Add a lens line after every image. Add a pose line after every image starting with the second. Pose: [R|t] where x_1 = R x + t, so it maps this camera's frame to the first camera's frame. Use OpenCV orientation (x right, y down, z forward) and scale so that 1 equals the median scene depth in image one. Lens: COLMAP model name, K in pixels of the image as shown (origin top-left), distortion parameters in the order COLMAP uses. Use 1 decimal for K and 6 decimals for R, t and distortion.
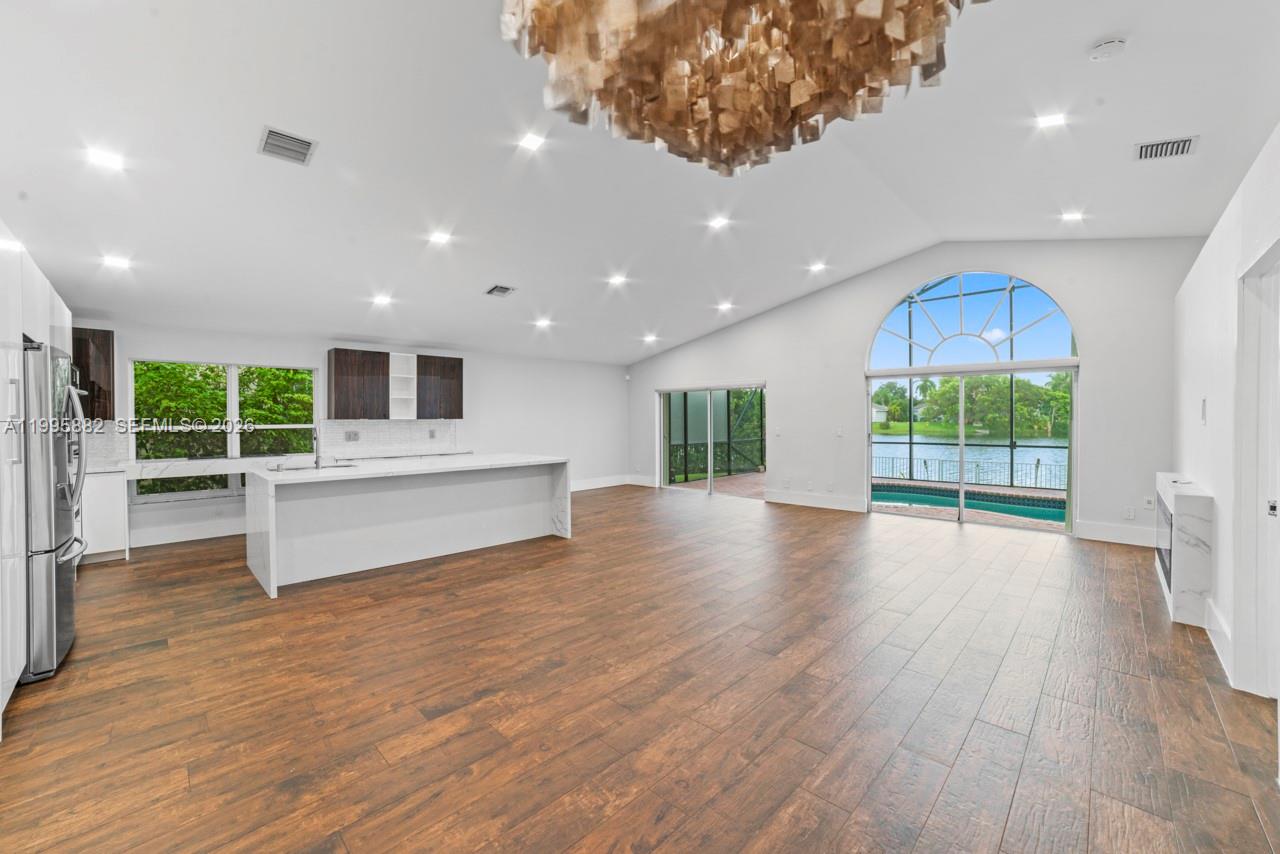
lens RADIAL K [[512.1, 0, 636.4], [0, 512.1, 415.1], [0, 0, 1]] dist [-0.082897, 0.028702]
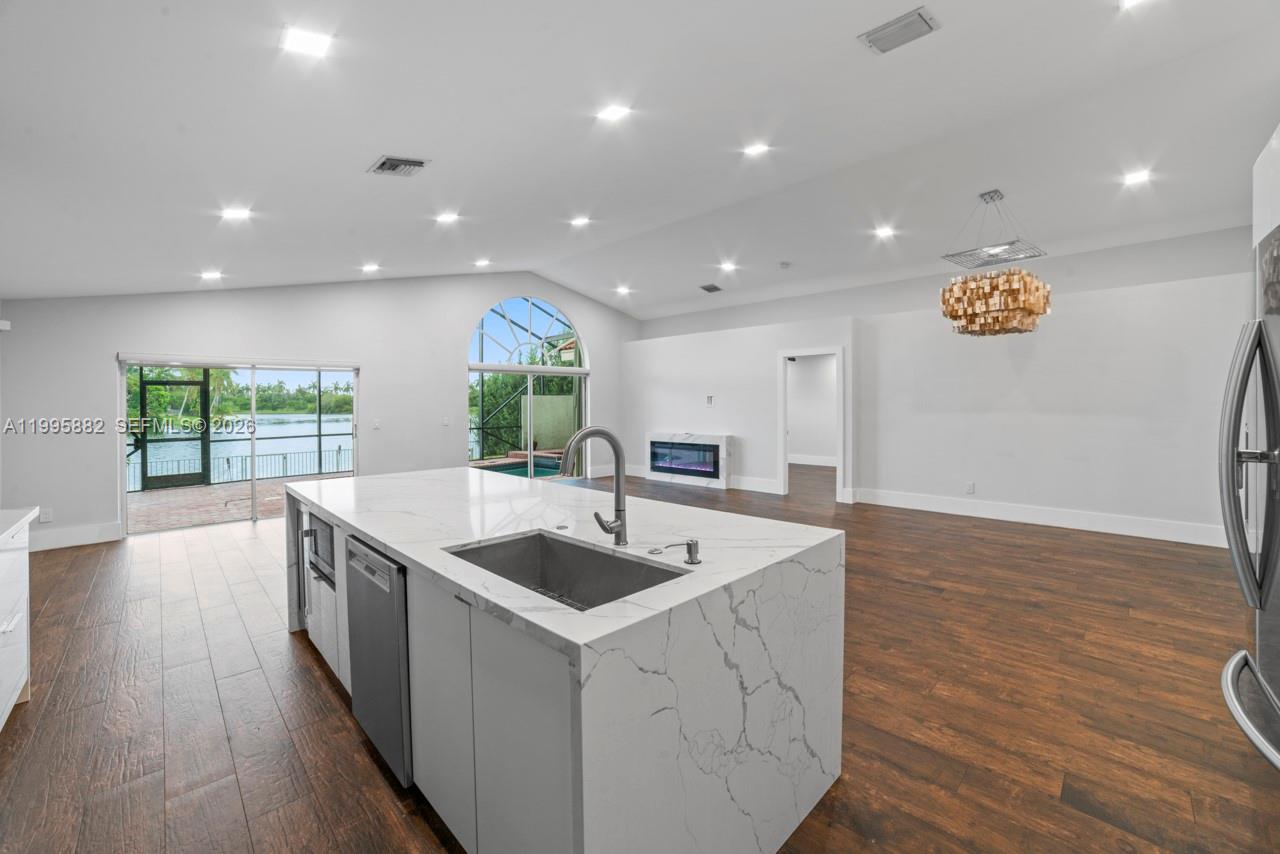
lens RADIAL K [[519.8, 0, 642.1], [0, 519.8, 407.1], [0, 0, 1]] dist [-0.085633, 0.027964]
pose [[0.001672, -0.001506, 0.999997, -1.401351], [0.004802, 0.999987, 0.001498, 0.014060], [-0.999987, 0.004800, 0.001680, 1.353883]]
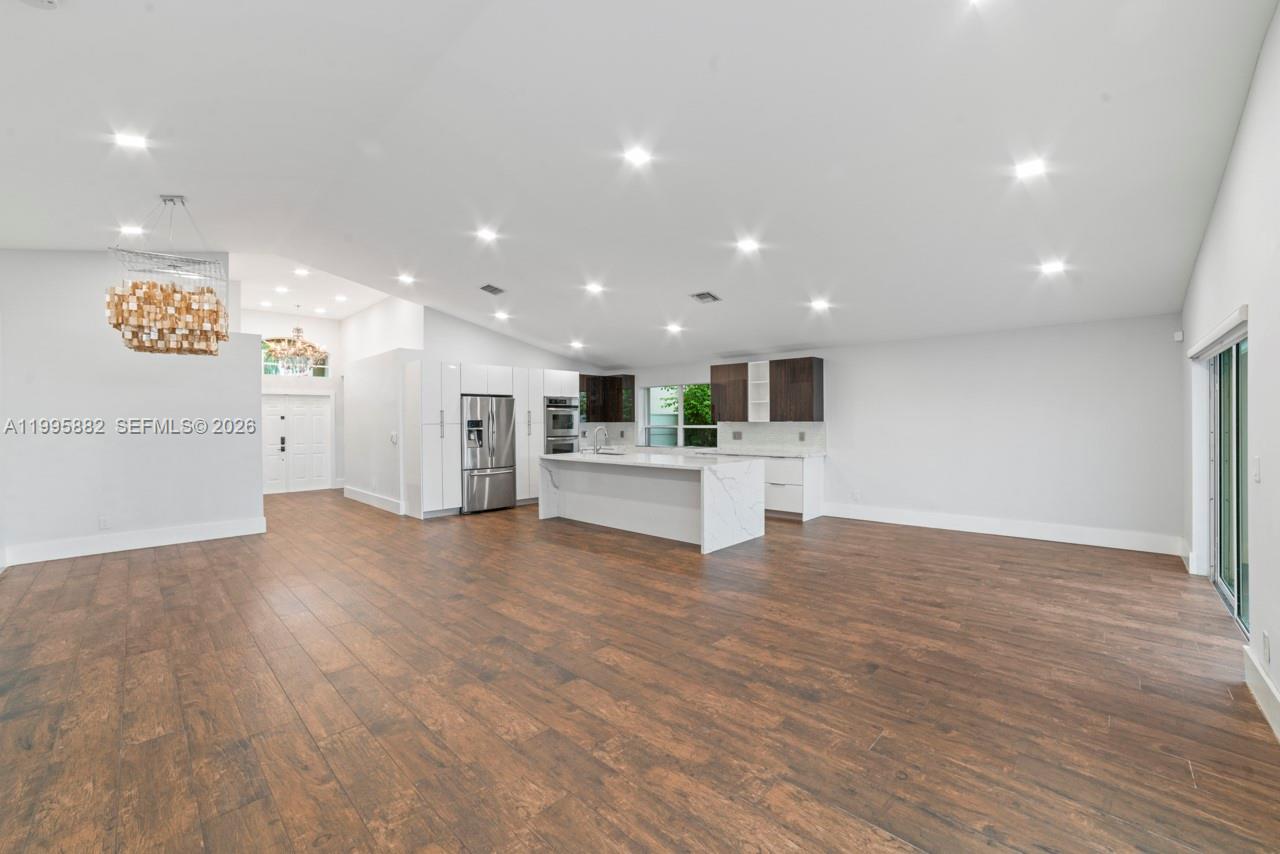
lens RADIAL K [[517.2, 0, 637.5], [0, 517.2, 426.5], [0, 0, 1]] dist [-0.091873, 0.029133]
pose [[0.011882, 0.015309, -0.999812, 1.381892], [0.011550, 0.999814, 0.015446, -0.003558], [0.999863, -0.011731, 0.011703, 1.540613]]
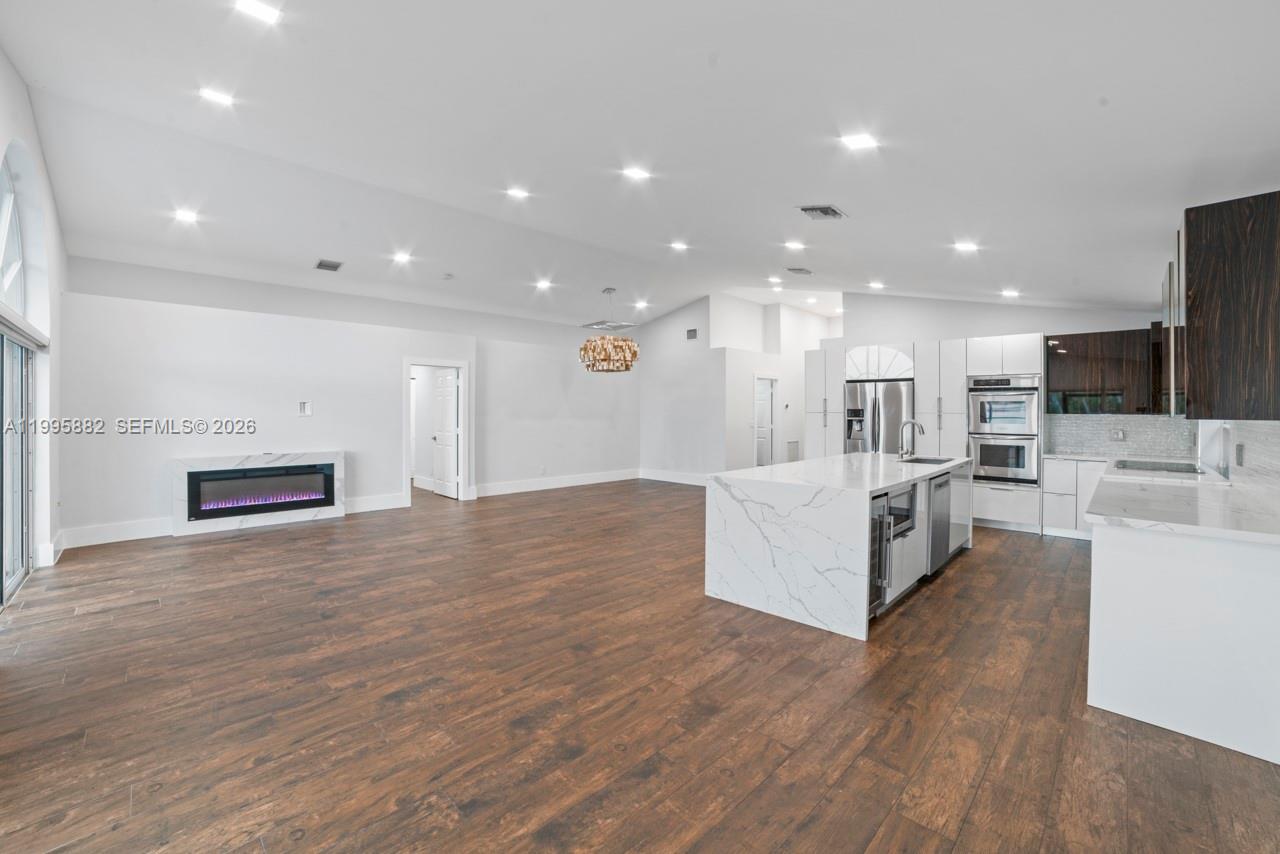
lens RADIAL K [[526.1, 0, 638.7], [0, 526.1, 408.4], [0, 0, 1]] dist [-0.096793, 0.026674]
pose [[-0.999975, 0.001150, -0.007026, -0.065378], [0.001205, 0.999969, -0.007750, 0.007411], [0.007017, -0.007758, -0.999945, 2.958293]]
